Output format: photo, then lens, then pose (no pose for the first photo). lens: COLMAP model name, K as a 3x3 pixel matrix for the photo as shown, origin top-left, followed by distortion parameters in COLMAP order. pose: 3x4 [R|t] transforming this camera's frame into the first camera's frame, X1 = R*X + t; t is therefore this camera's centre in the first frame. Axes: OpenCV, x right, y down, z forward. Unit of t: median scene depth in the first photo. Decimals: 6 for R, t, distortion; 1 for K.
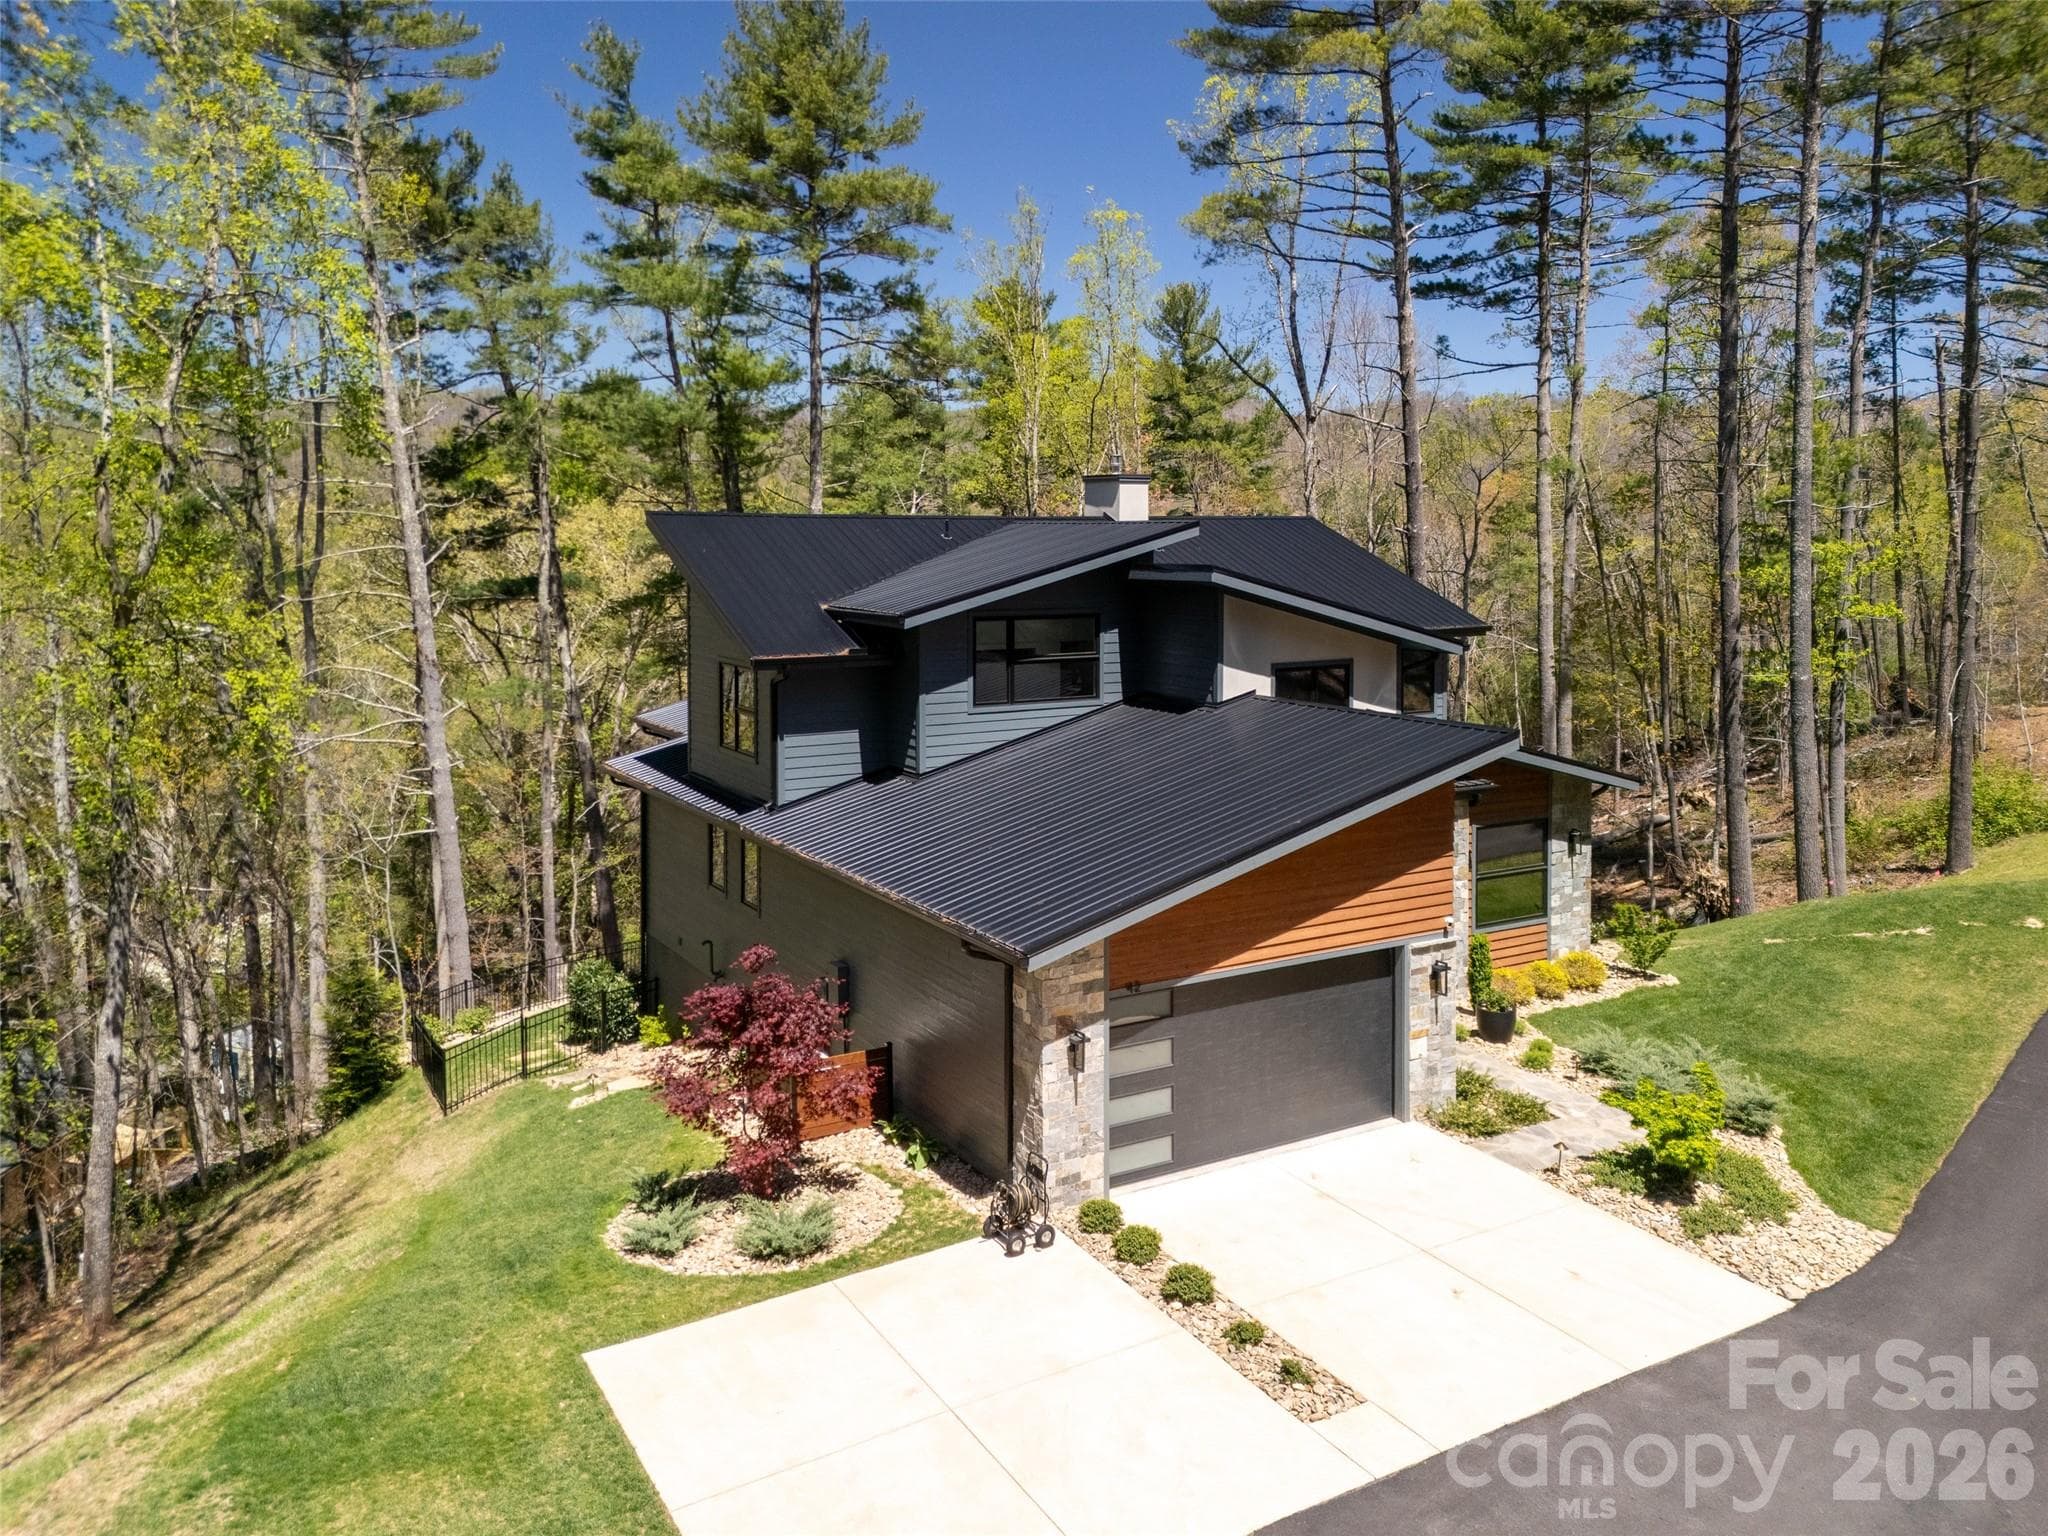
lens RADIAL K [[1510.4, 0, 1024.0], [0, 1510.4, 768.0], [0, 0, 1]] dist [0.026798, 0.001145]
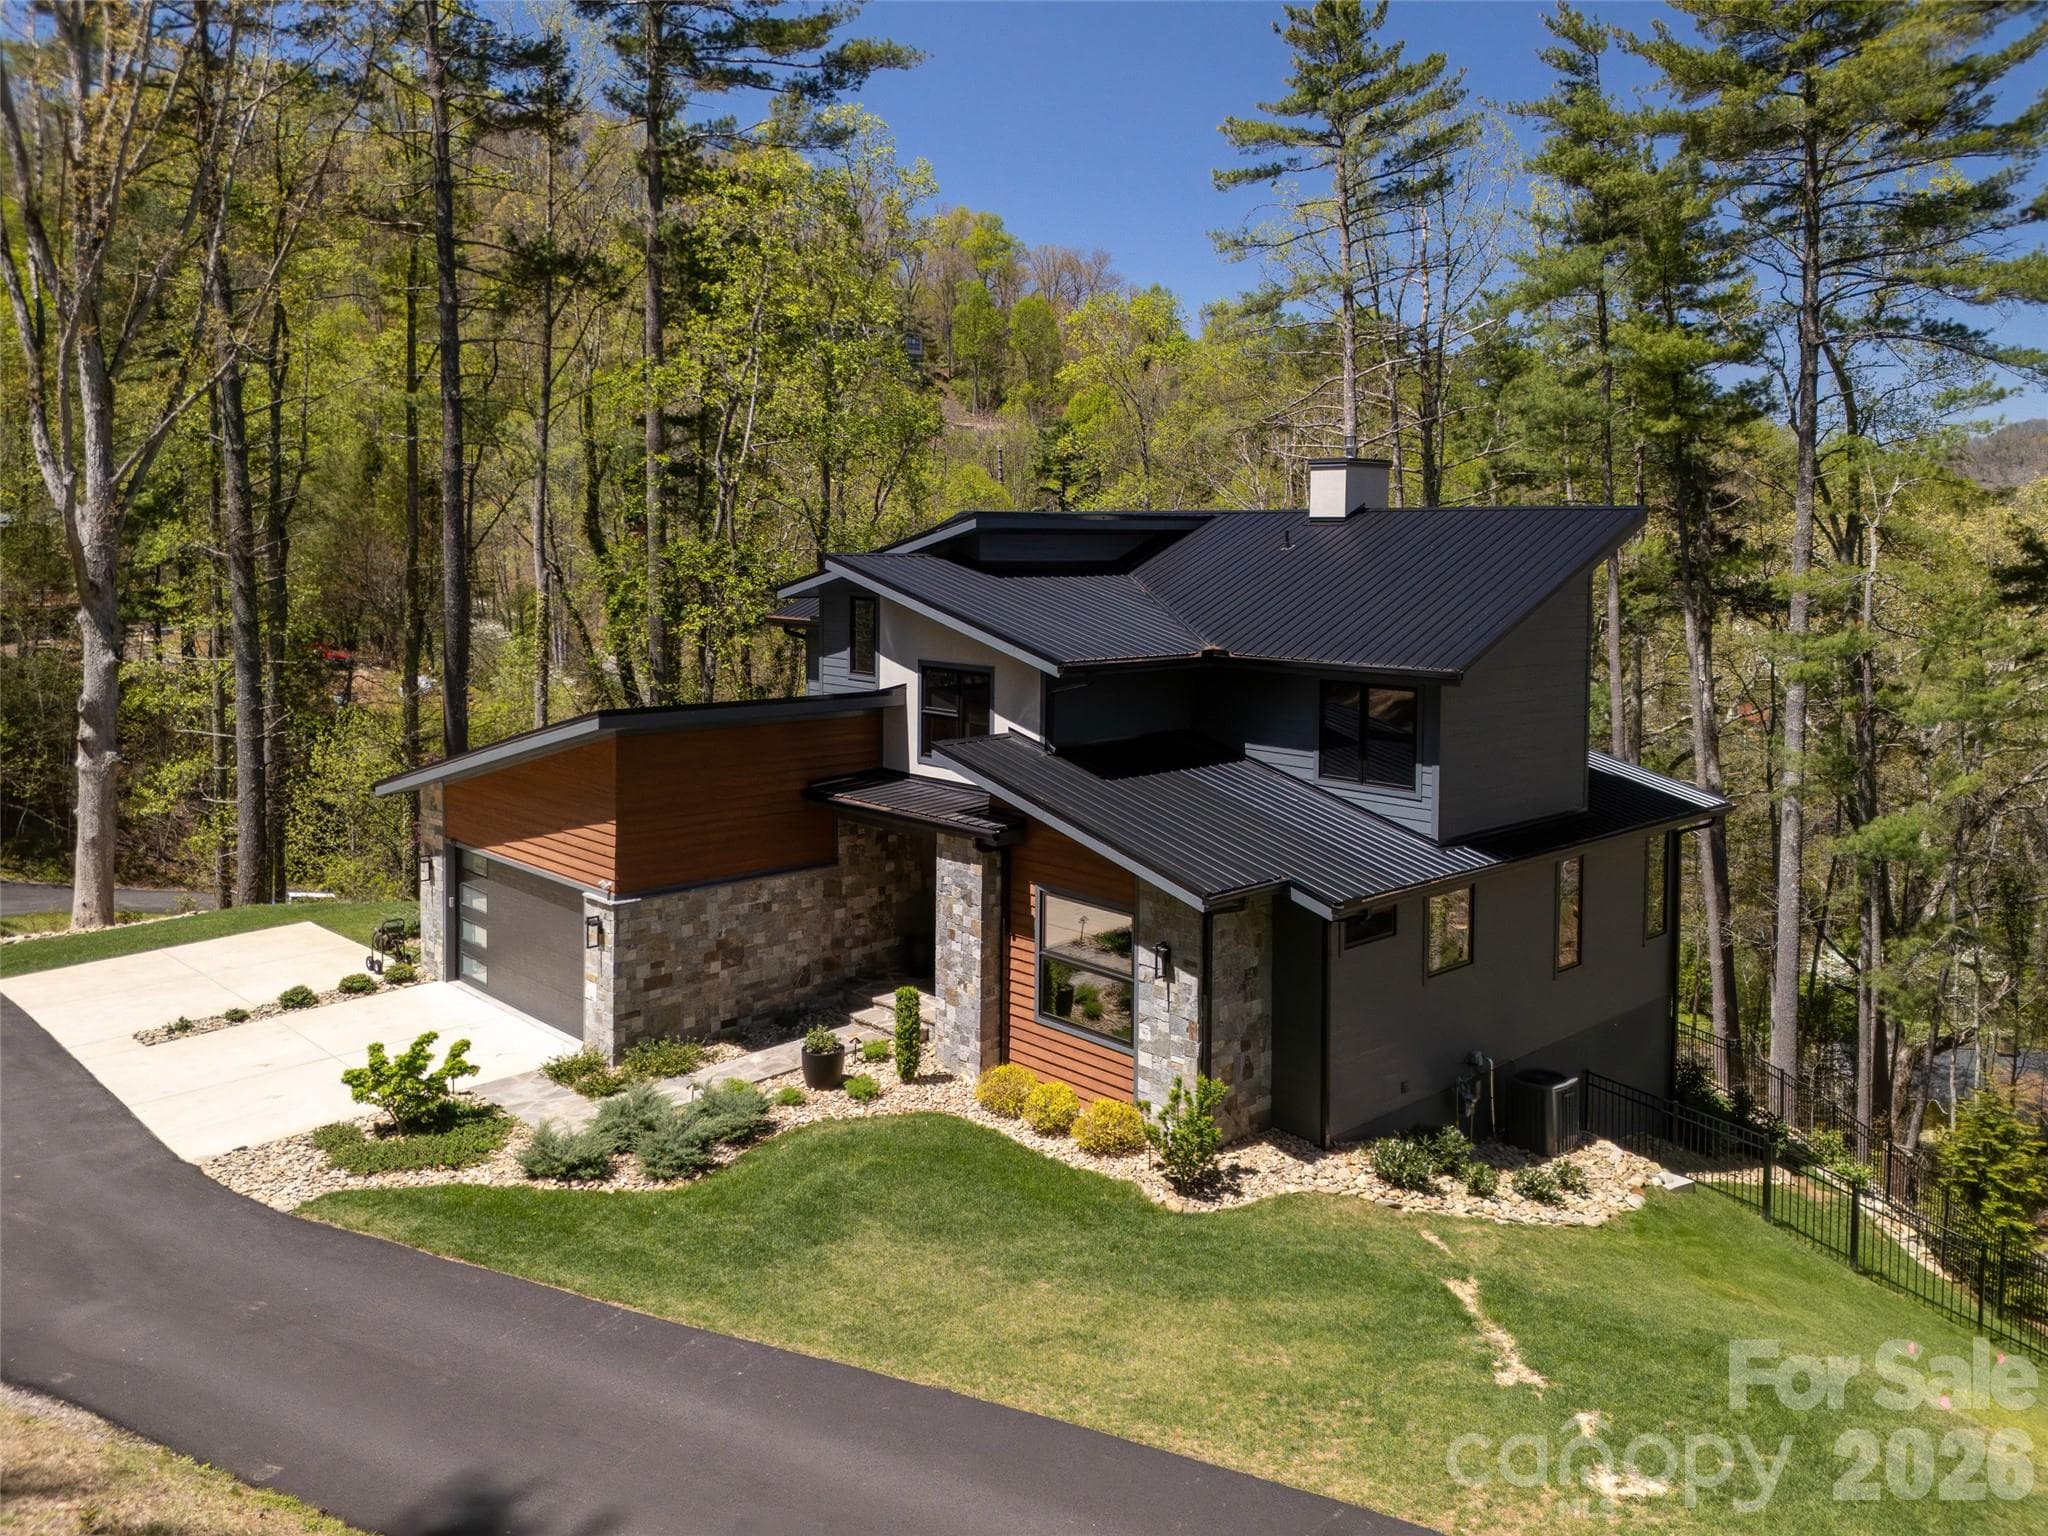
lens RADIAL K [[1510.4, 0, 1024.0], [0, 1510.4, 768.0], [0, 0, 1]] dist [0.026798, 0.001145]
pose [[0.233896, 0.158299, -0.959288, 1.108858], [-0.150130, 0.980703, 0.125228, -0.131658], [0.960601, 0.114727, 0.253148, 0.809255]]
